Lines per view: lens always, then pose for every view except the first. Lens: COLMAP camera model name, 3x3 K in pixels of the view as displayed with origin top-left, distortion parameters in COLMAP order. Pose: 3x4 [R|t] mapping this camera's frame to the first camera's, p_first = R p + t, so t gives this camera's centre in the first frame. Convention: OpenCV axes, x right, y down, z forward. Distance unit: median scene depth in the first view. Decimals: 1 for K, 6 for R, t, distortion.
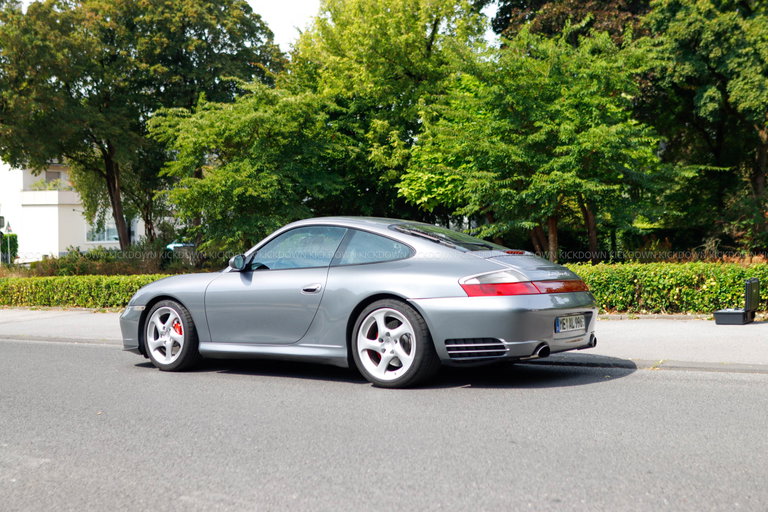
lens RADIAL K [[855.7, 0, 386.4], [0, 855.7, 256.4], [0, 0, 1]] dist [-0.028717, 0.000000]
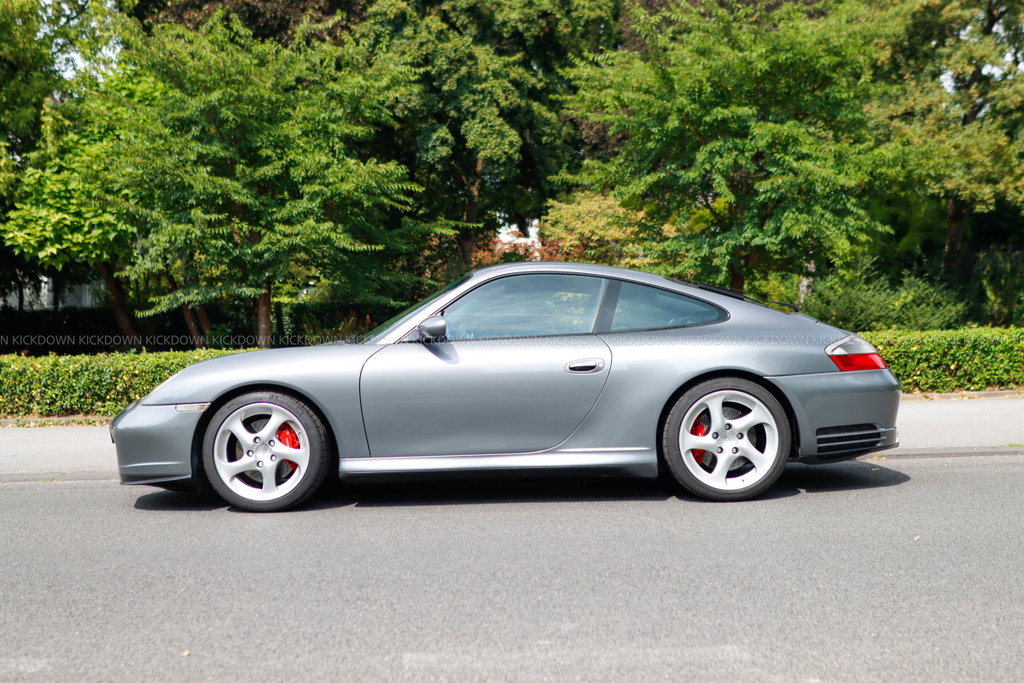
lens RADIAL K [[1140.9, 0, 513.1], [0, 1140.9, 342.2], [0, 0, 1]] dist [-0.028717, 0.000000]
pose [[0.824603, 0.002596, 0.565706, -0.562383], [-0.001945, 0.999997, -0.001754, 0.018379], [-0.565709, 0.000345, 0.824605, 0.256587]]
